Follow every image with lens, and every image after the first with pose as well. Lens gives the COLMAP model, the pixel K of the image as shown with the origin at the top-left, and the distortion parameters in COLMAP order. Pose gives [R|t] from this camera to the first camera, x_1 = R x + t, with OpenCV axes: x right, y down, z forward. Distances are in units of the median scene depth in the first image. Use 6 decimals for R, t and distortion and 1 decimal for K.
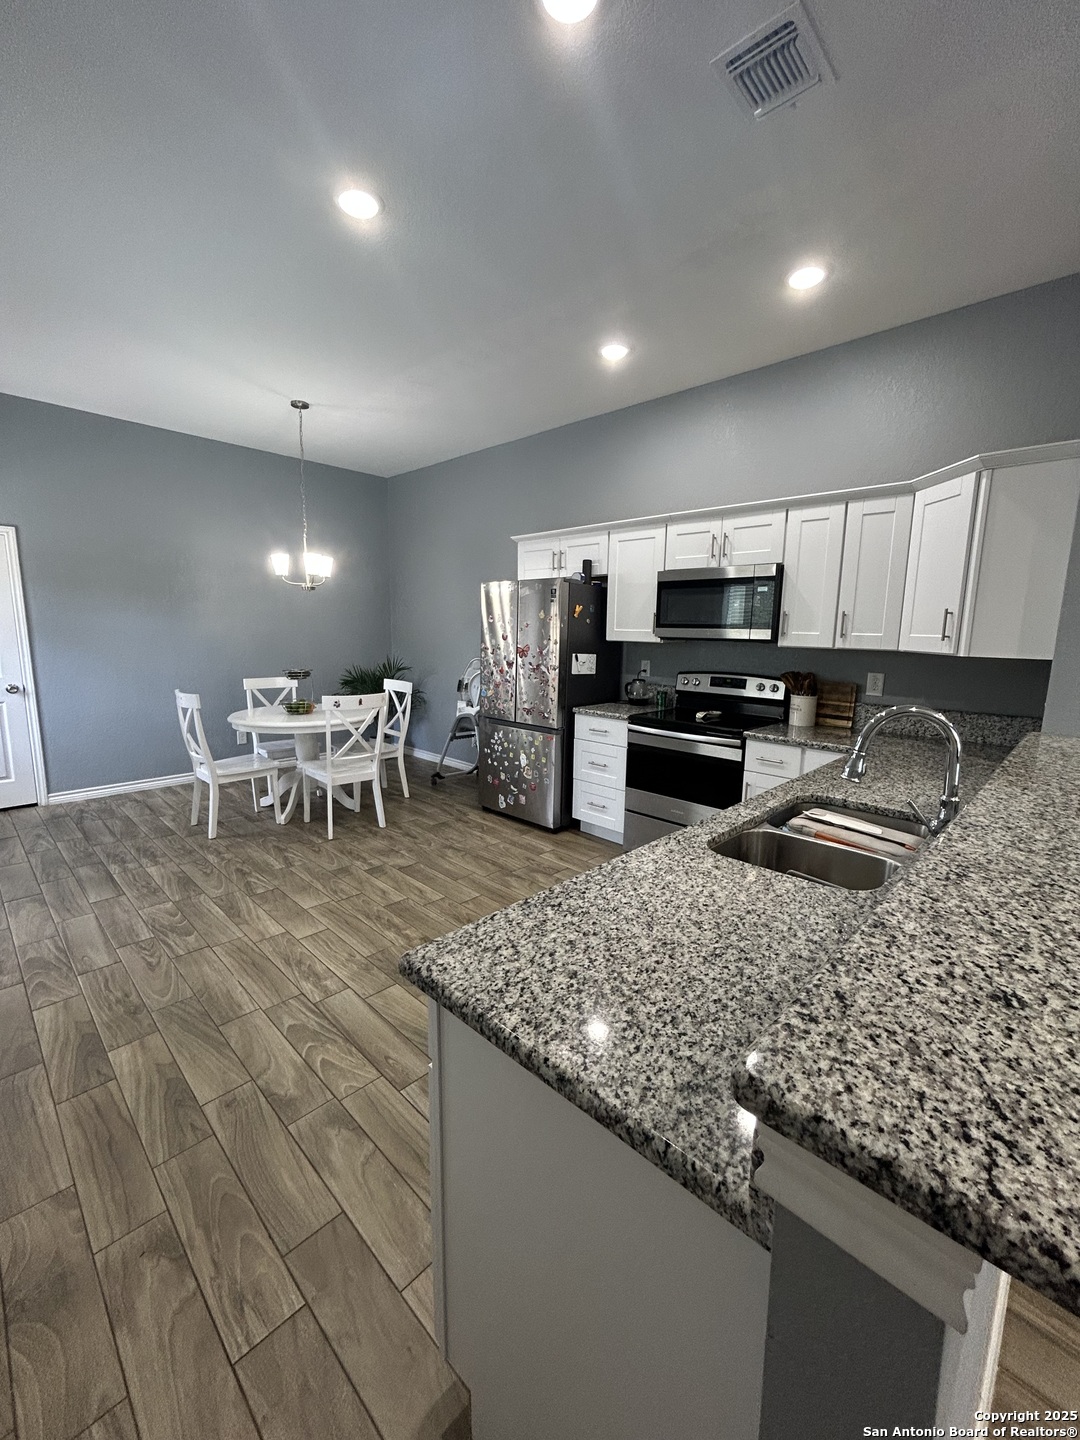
lens RADIAL K [[579.3, 0, 546.2], [0, 579.3, 717.6], [0, 0, 1]] dist [0.001696, 0.000867]
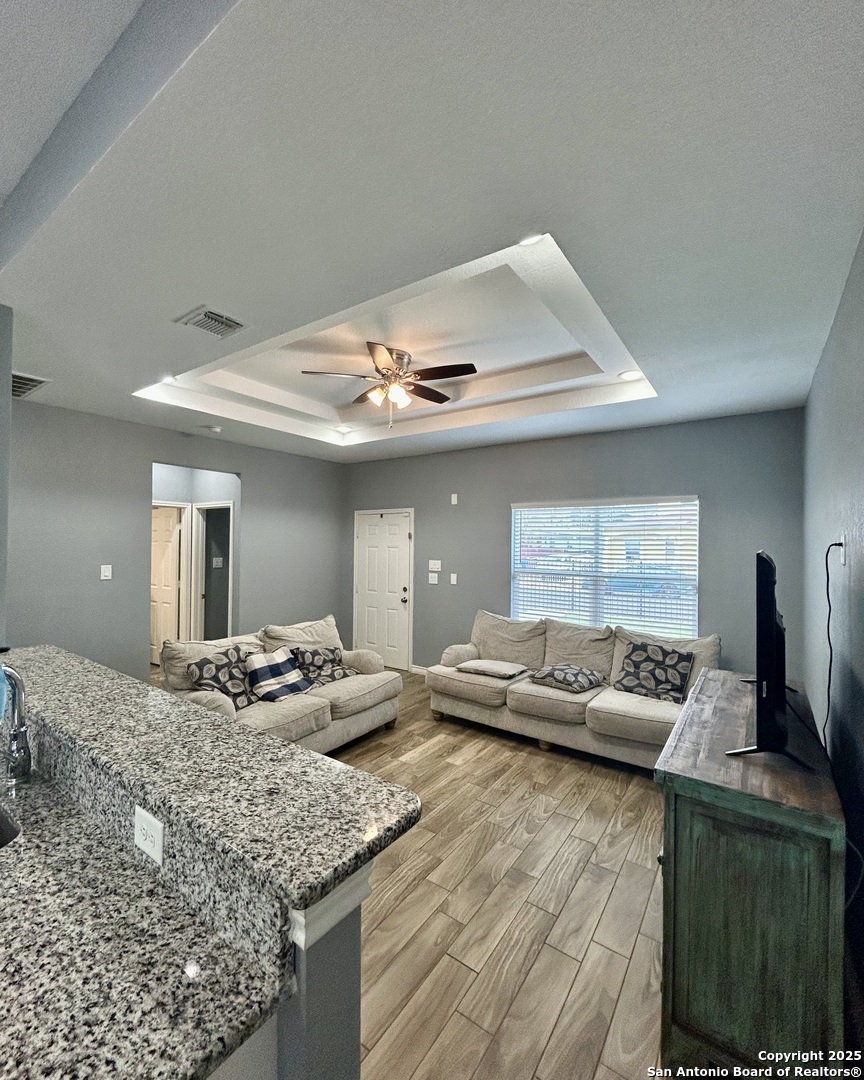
lens RADIAL K [[465.3, 0, 433.3], [0, 465.3, 537.1], [0, 0, 1]] dist [-0.001380, 0.000102]
pose [[-0.146834, -0.001293, 0.989160, -0.794857], [0.138514, 0.990119, 0.021856, -0.320655], [-0.979415, 0.140222, -0.145204, 0.438191]]
